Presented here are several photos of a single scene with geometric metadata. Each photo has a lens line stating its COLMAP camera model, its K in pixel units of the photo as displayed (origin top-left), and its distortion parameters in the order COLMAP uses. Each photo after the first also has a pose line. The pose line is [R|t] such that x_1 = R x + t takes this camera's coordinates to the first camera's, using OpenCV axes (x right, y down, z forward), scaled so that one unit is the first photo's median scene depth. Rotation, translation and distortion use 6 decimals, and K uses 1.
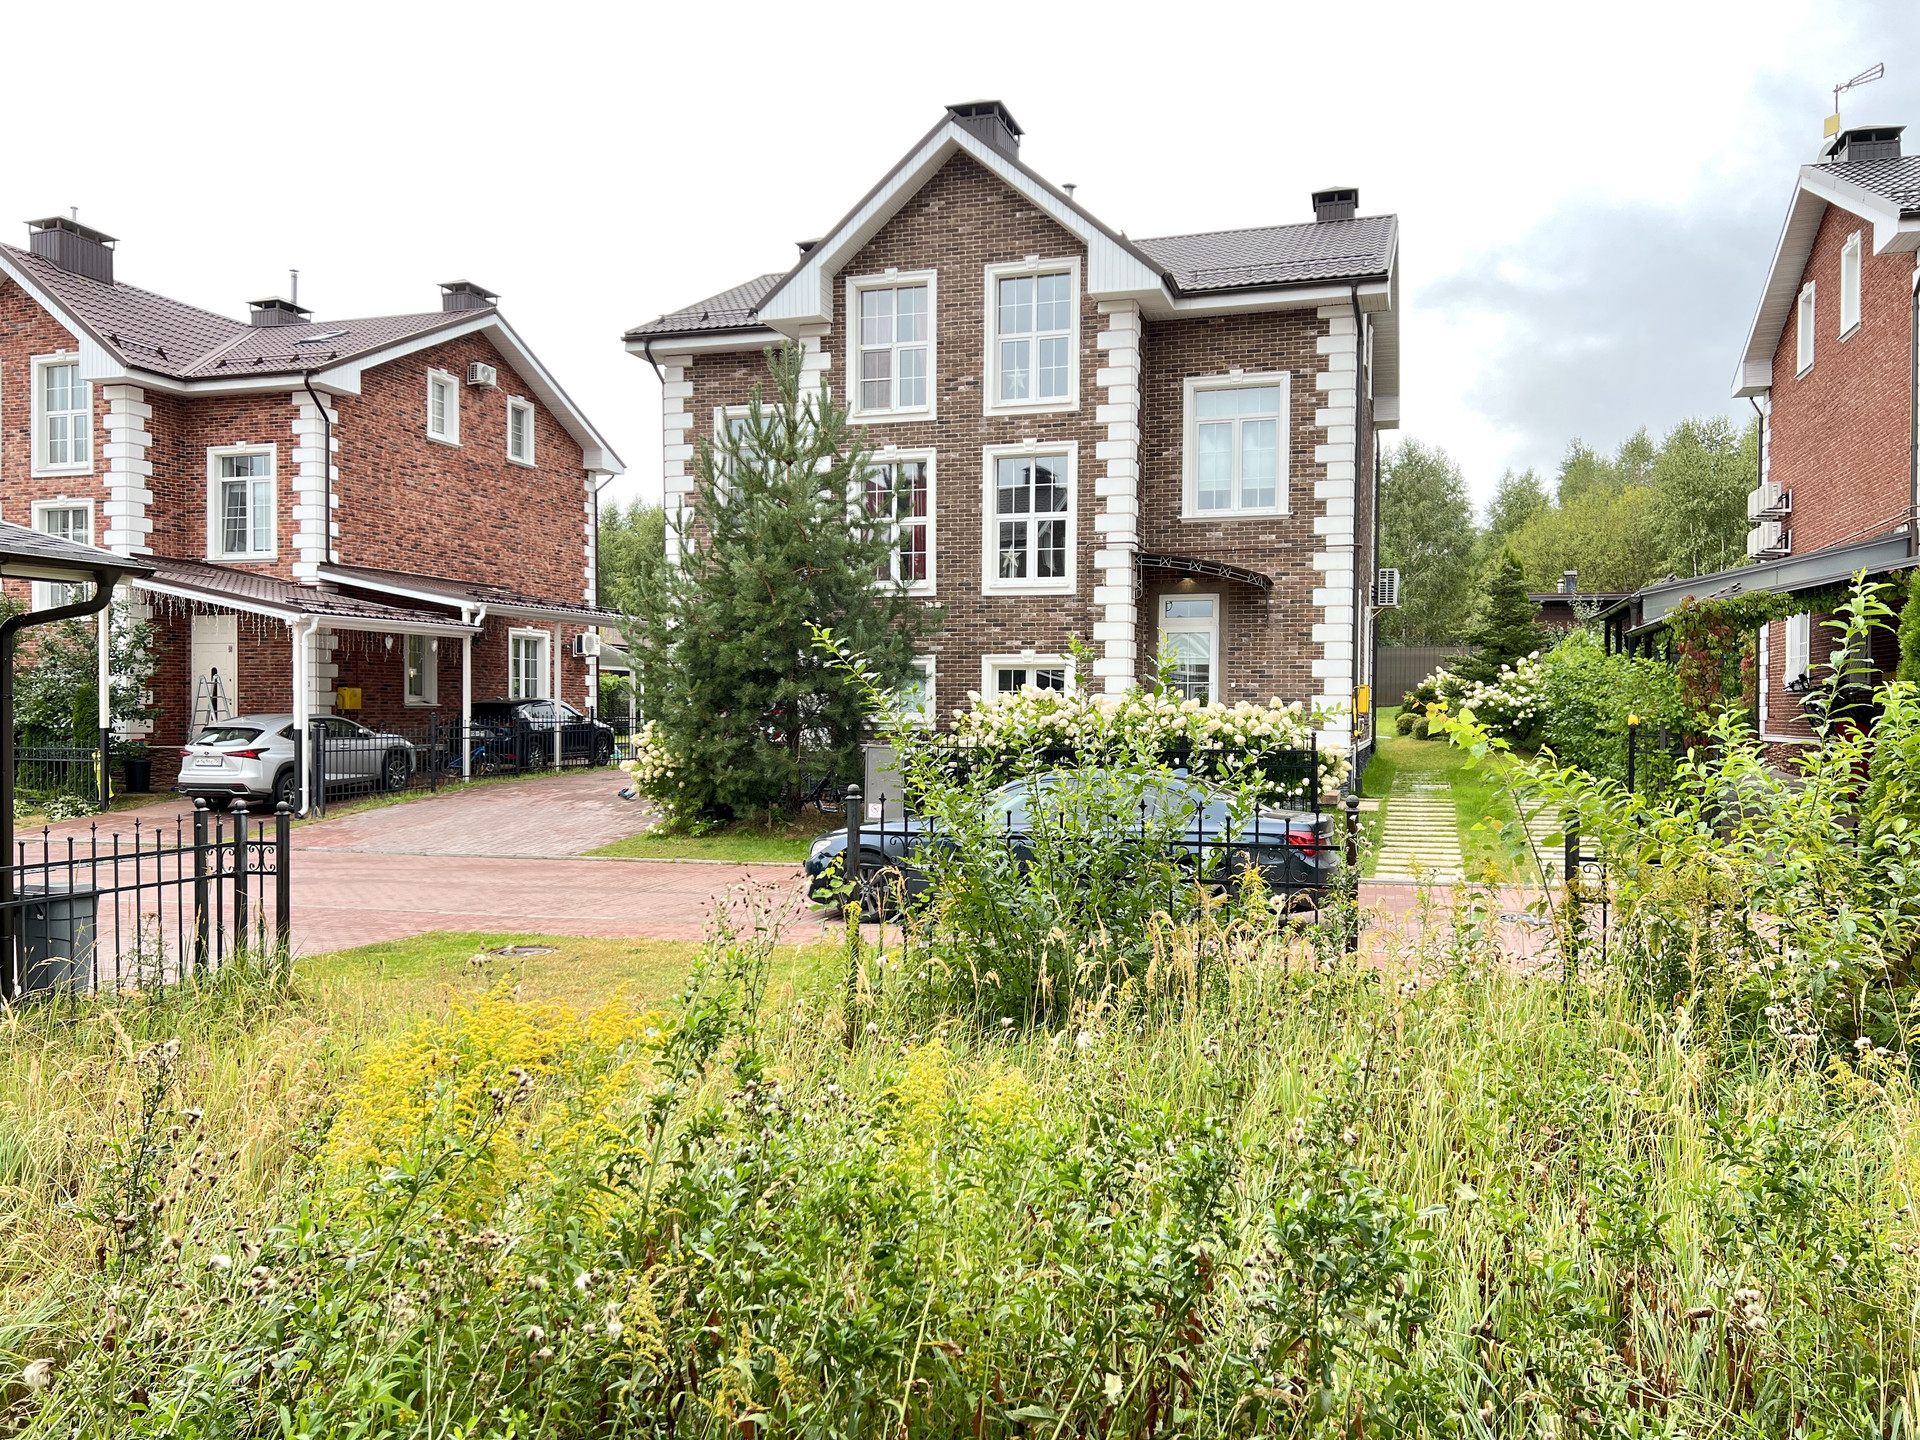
lens RADIAL K [[1431.4, 0, 963.8], [0, 1431.4, 727.8], [0, 0, 1]] dist [0.069890, -0.084531]
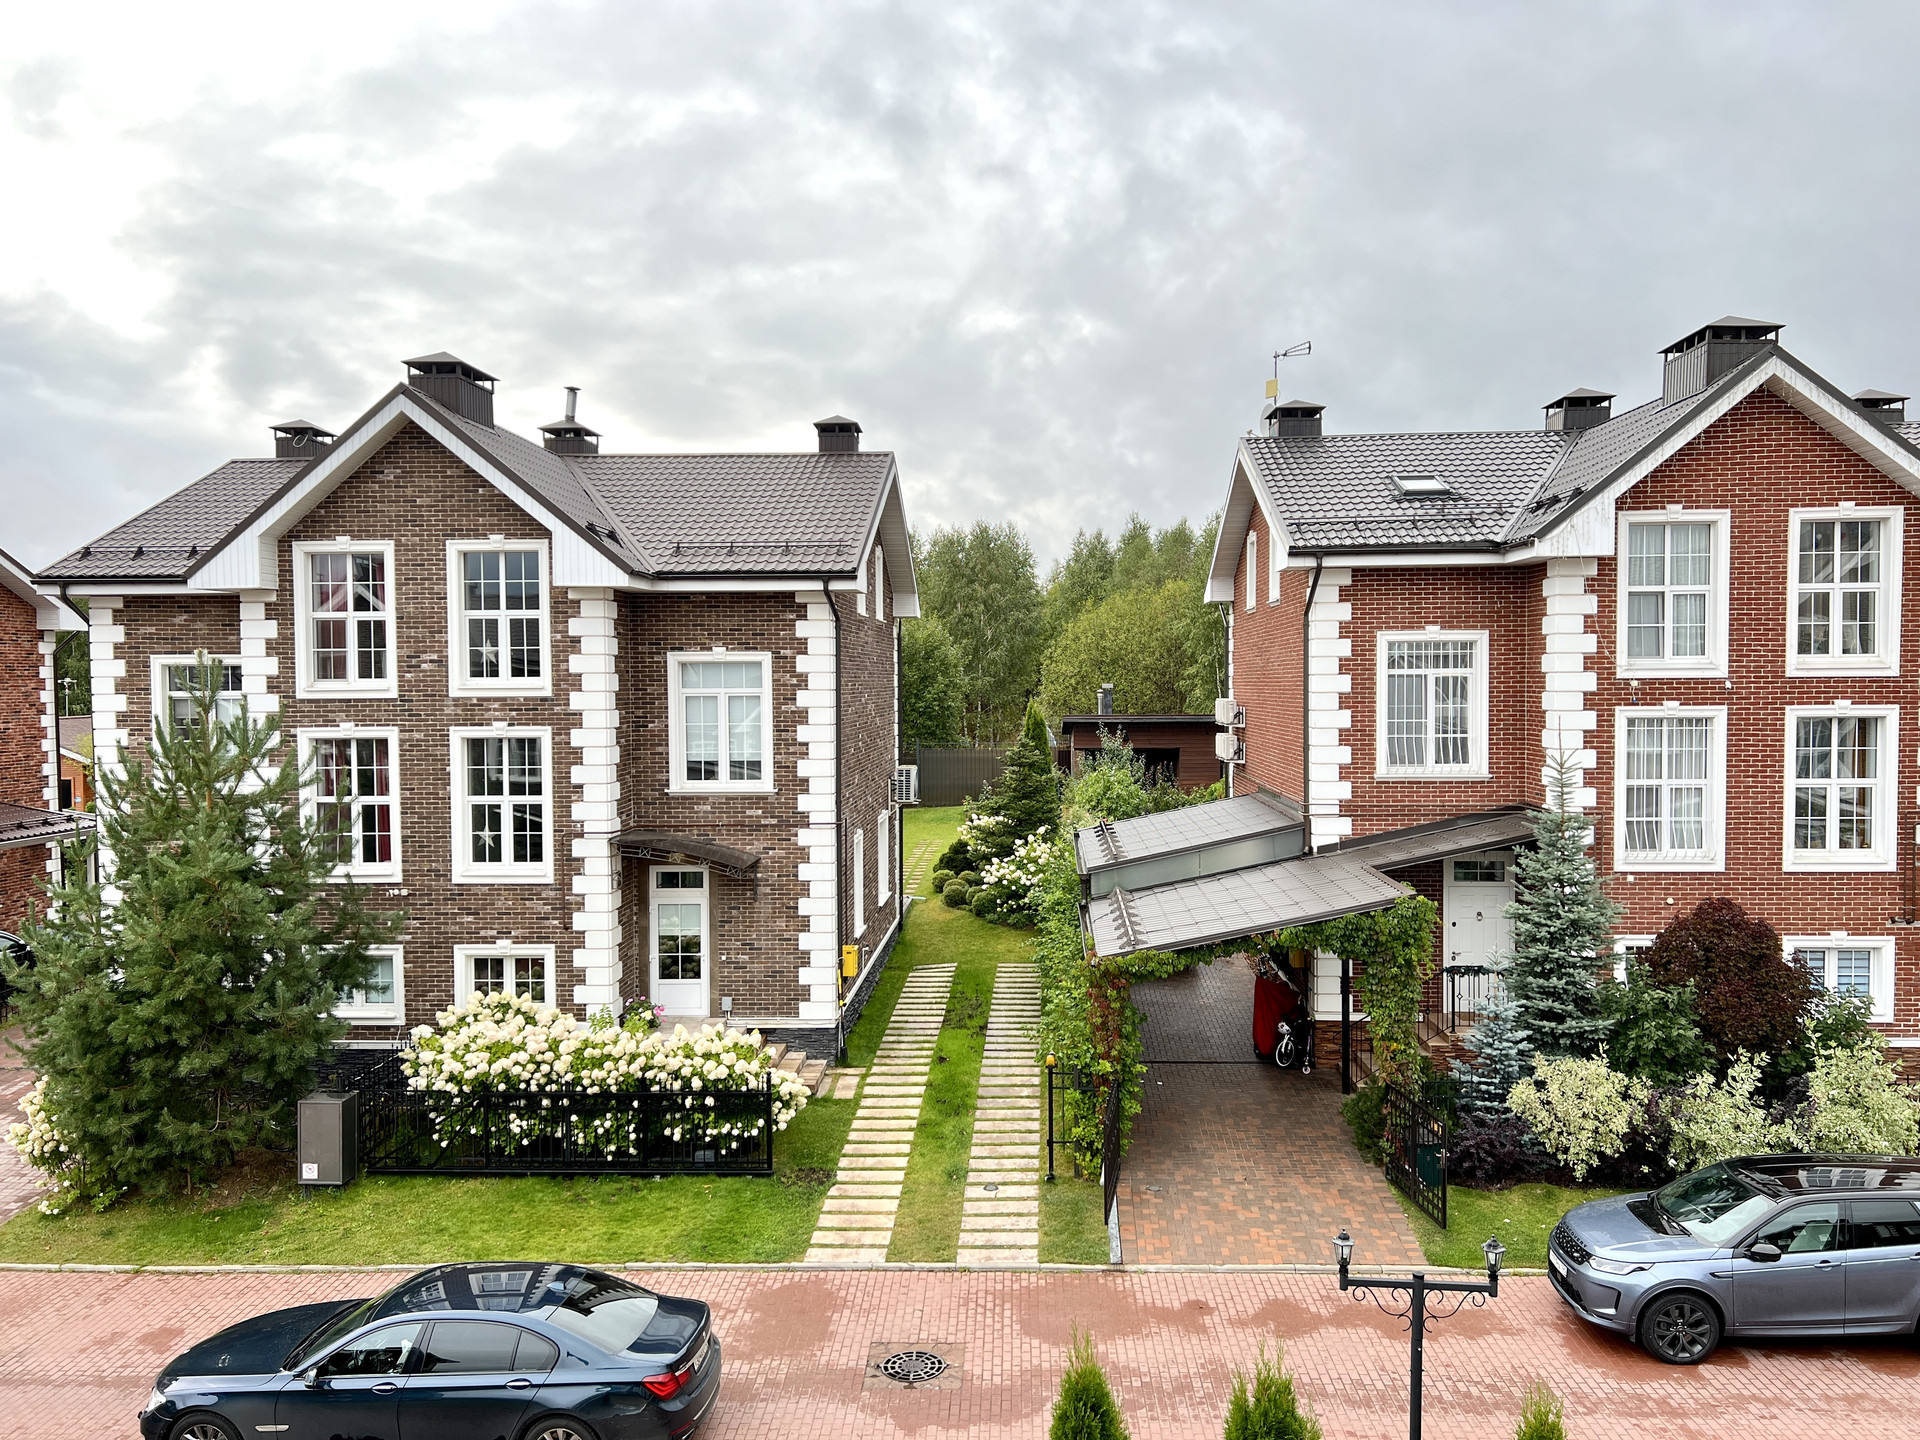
lens RADIAL K [[1431.4, 0, 934.8], [0, 1431.4, 765.7], [0, 0, 1]] dist [0.069890, -0.084531]
pose [[0.970895, -0.017901, 0.238836, 0.096467], [0.010635, 0.999442, 0.031676, -0.198149], [-0.239270, -0.028214, 0.970543, -0.004204]]
